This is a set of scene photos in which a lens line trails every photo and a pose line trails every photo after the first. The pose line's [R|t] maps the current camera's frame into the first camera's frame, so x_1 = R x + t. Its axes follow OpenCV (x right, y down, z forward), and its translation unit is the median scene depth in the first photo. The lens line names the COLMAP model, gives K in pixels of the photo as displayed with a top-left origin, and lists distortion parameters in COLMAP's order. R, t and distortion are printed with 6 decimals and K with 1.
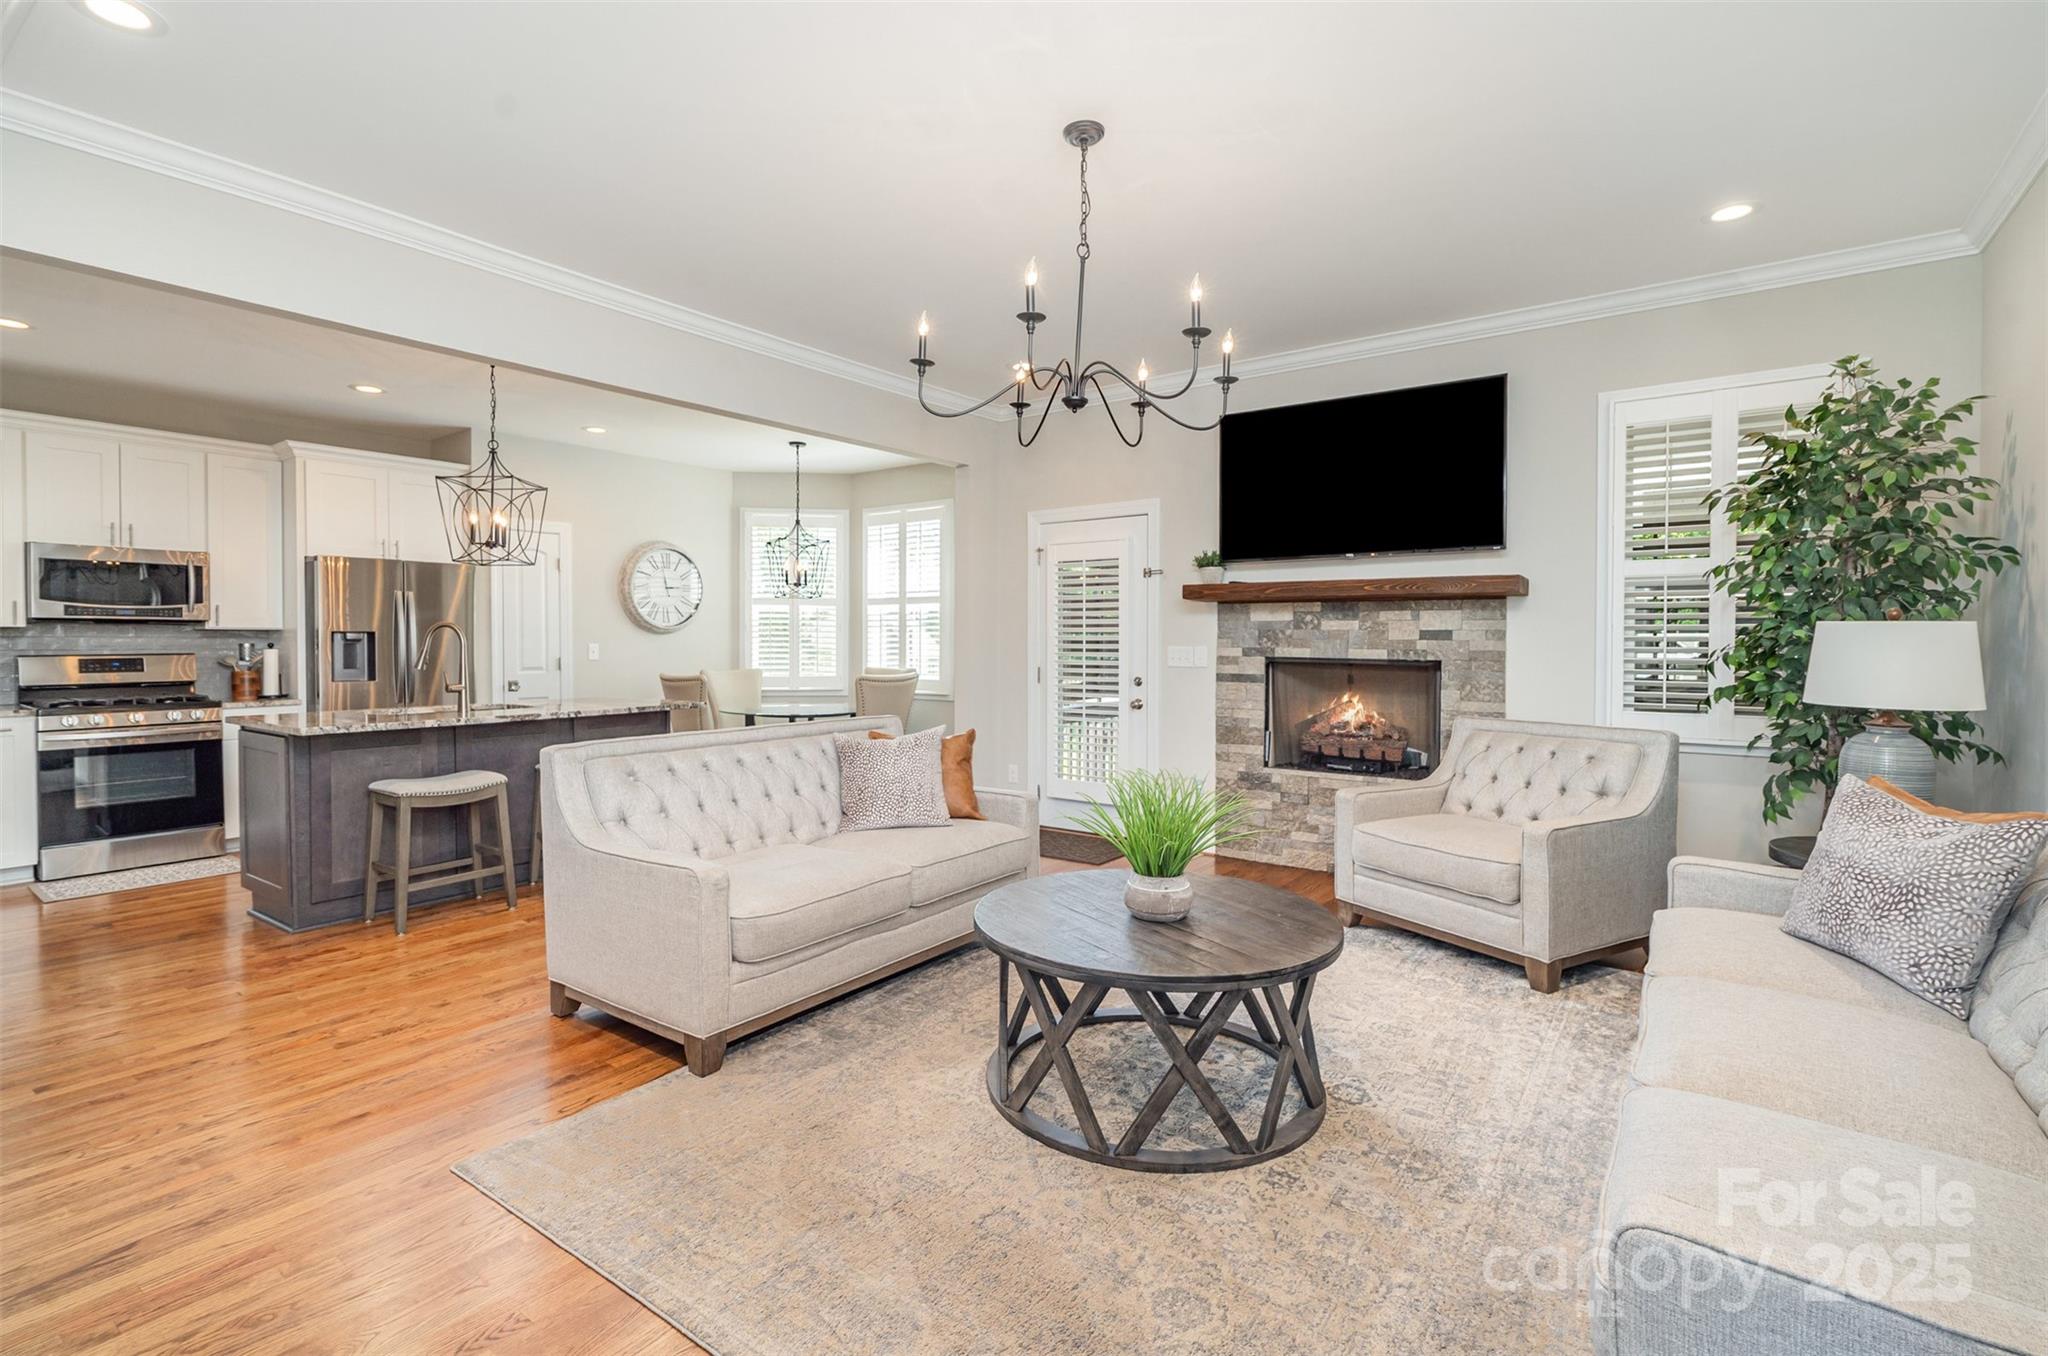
lens RADIAL K [[943.6, 0, 1027.6], [0, 943.6, 658.4], [0, 0, 1]] dist [-0.002039, 0.000791]
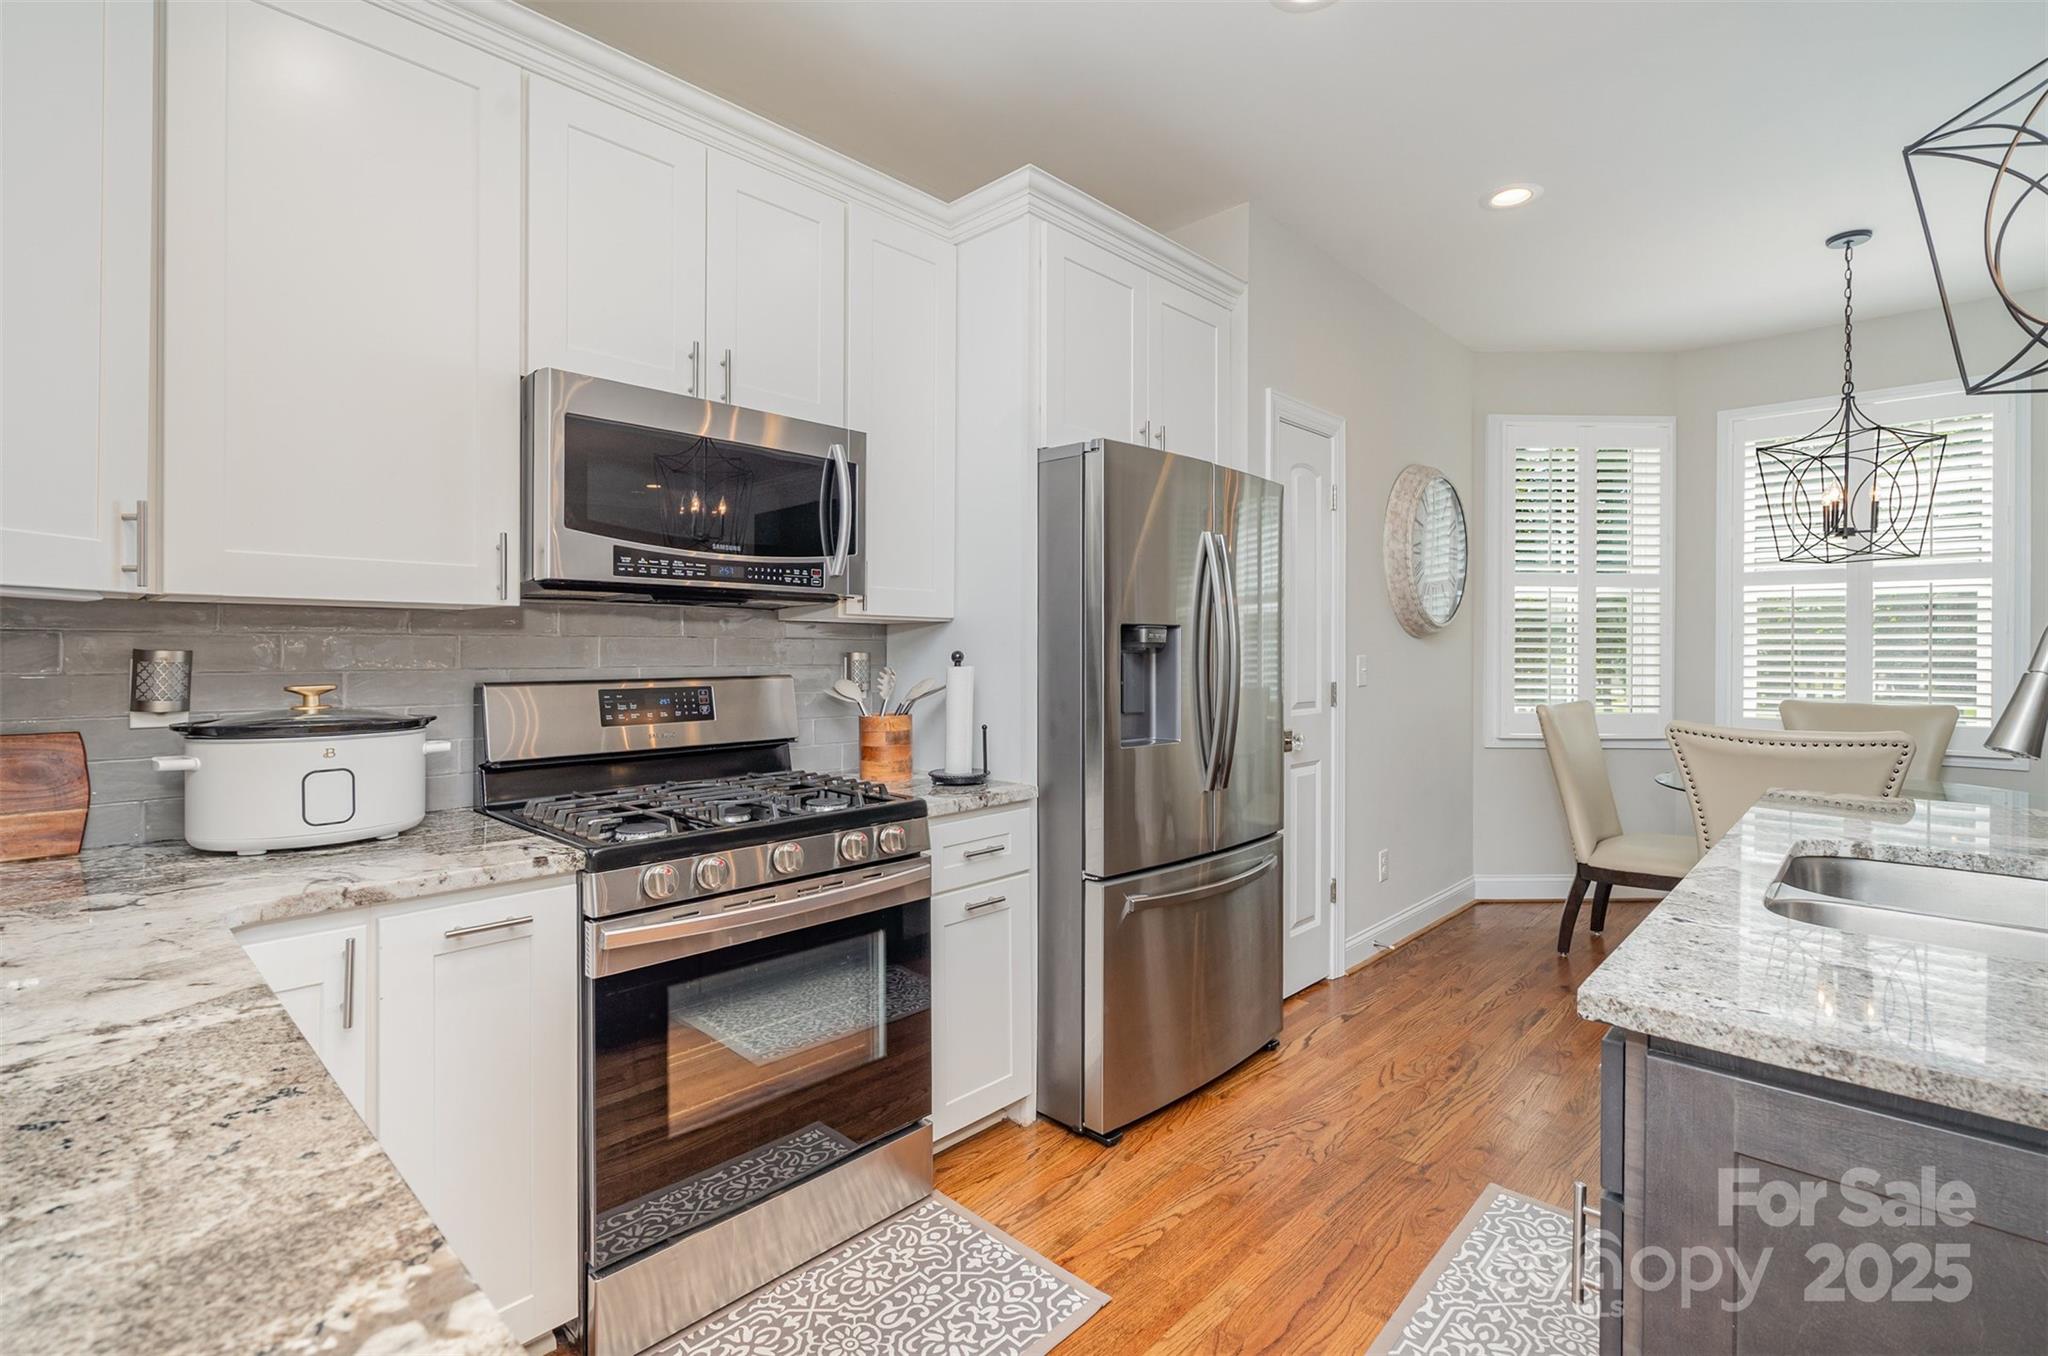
lens RADIAL K [[943.6, 0, 1015.0], [0, 943.6, 659.4], [0, 0, 1]] dist [-0.002039, 0.000791]
pose [[0.990764, 0.013111, -0.134964, -0.775568], [-0.013928, 0.999890, -0.005111, -0.012395], [0.134882, 0.006944, 0.990837, 0.623353]]
